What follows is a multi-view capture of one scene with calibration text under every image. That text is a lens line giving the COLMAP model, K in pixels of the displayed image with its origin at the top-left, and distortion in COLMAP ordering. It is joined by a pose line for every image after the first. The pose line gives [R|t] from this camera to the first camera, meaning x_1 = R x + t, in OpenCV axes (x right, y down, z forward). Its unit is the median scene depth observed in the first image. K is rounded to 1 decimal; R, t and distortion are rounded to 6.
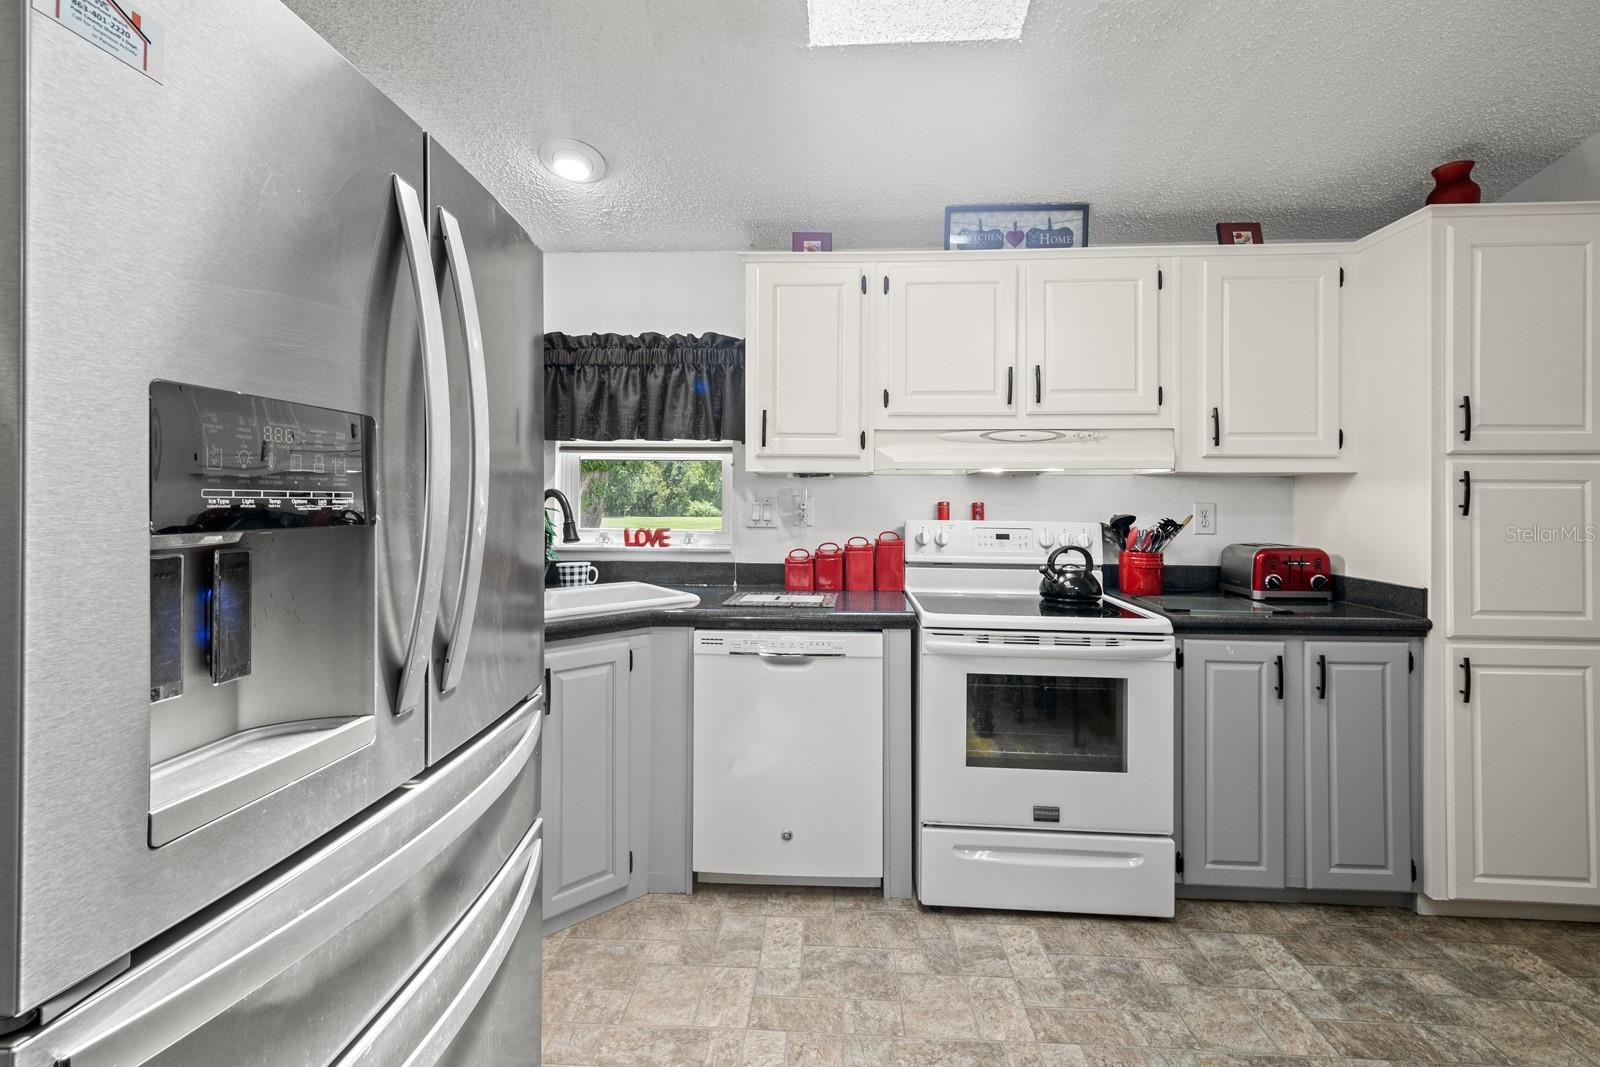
lens RADIAL K [[699.5, 0, 802.7], [0, 699.5, 488.4], [0, 0, 1]] dist [0.010460, -0.000547]
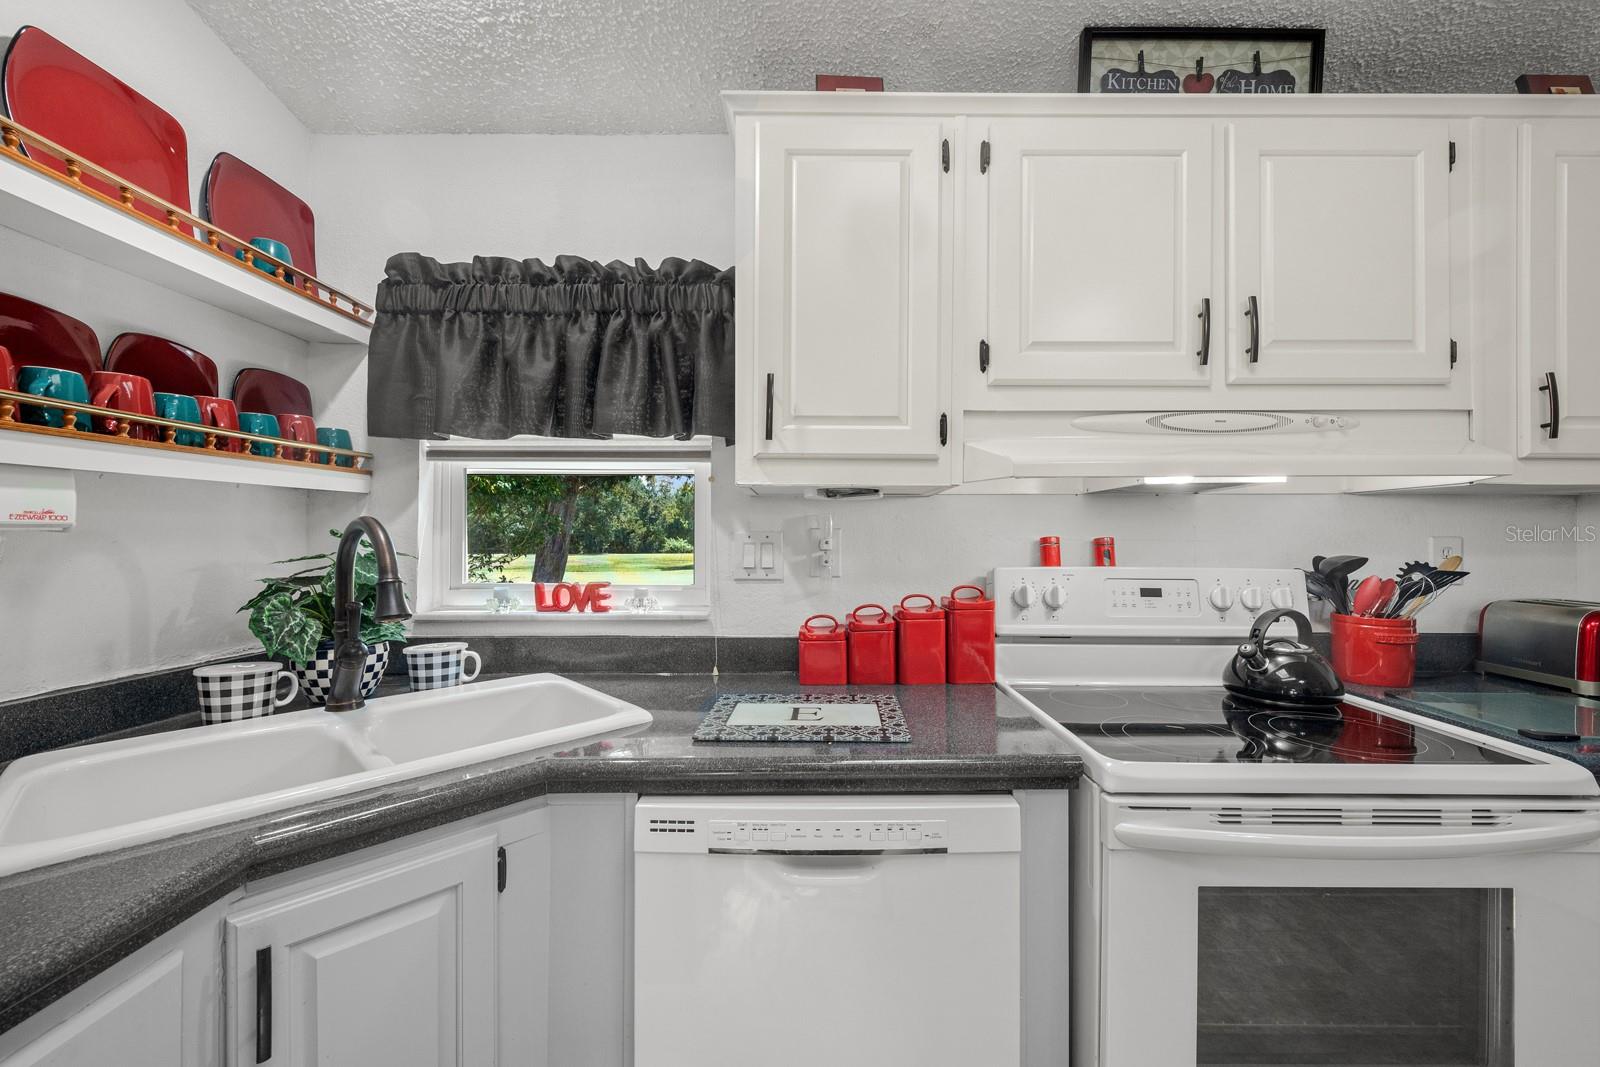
lens RADIAL K [[685.6, 0, 826.8], [0, 685.6, 513.3], [0, 0, 1]] dist [-0.001483, -0.000236]
pose [[0.997333, -0.003125, 0.072916, -0.049537], [0.004369, 0.999848, -0.016899, 0.008303], [-0.072852, 0.017172, 0.997195, 0.451413]]
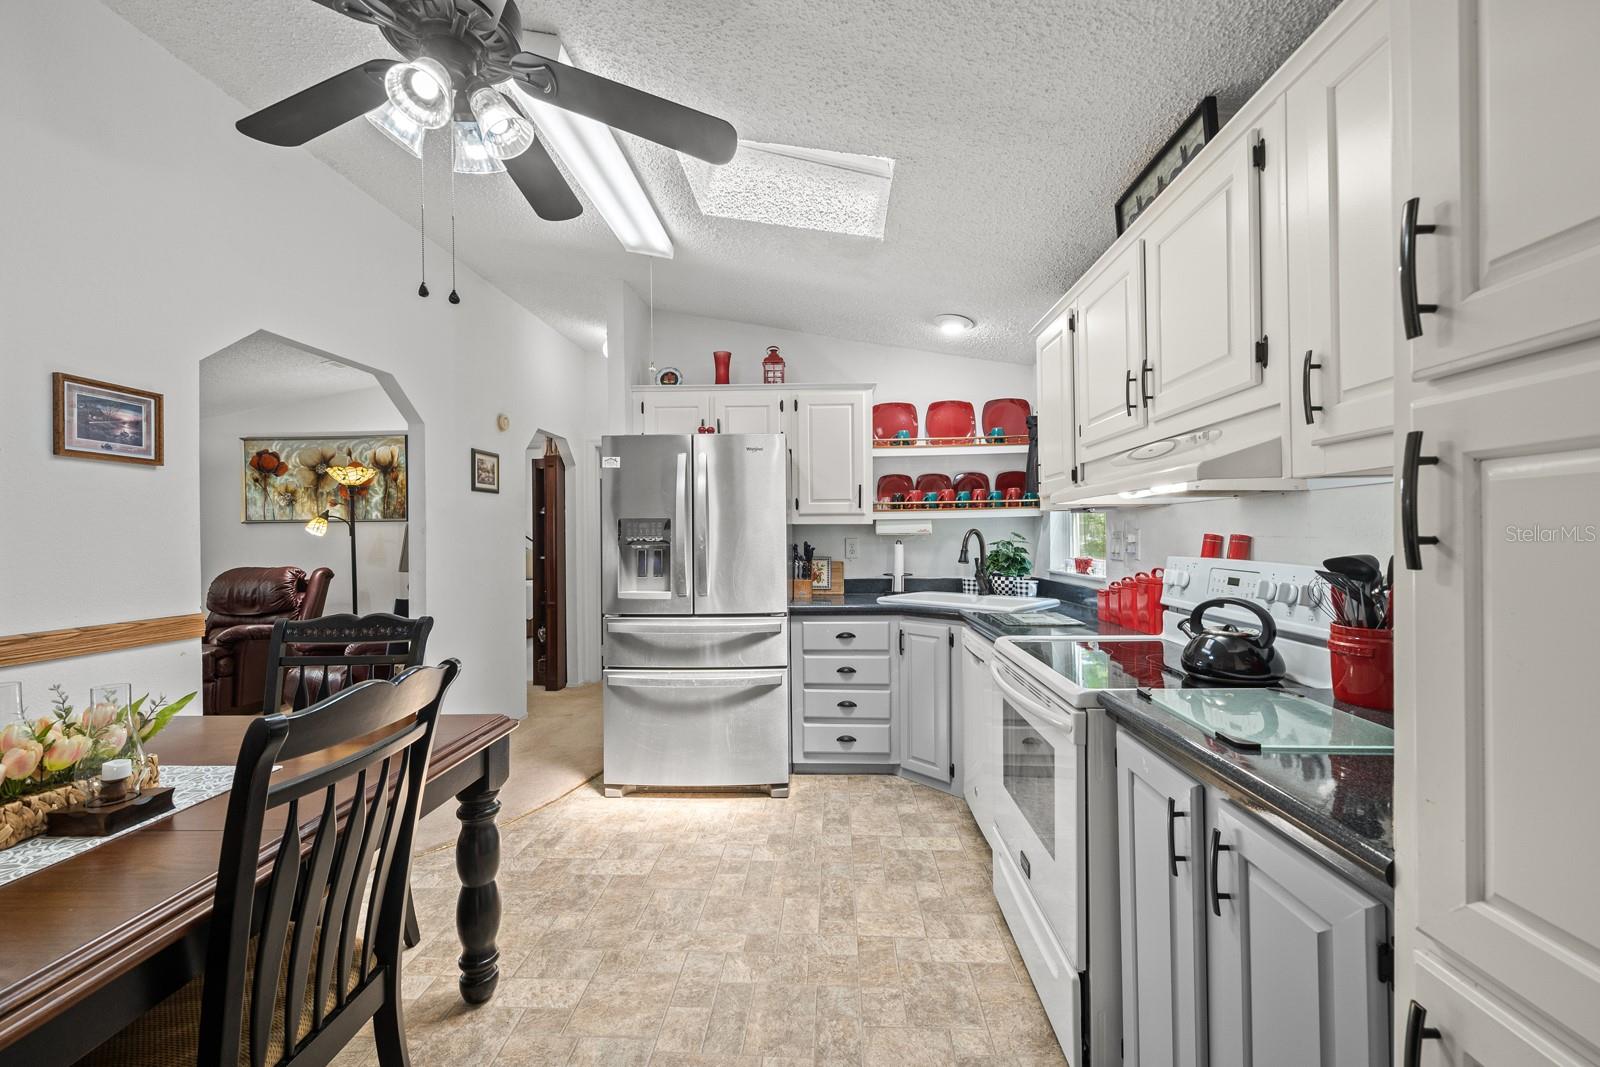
lens RADIAL K [[639.1, 0, 800.0], [0, 639.1, 533.5], [0, 0, 1]] dist [0.001831, -0.000001]
pose [[0.000465, -0.008858, -0.999961, 1.025024], [0.023254, 0.999690, -0.008845, 0.015153], [0.999729, -0.023249, 0.000671, 0.594523]]
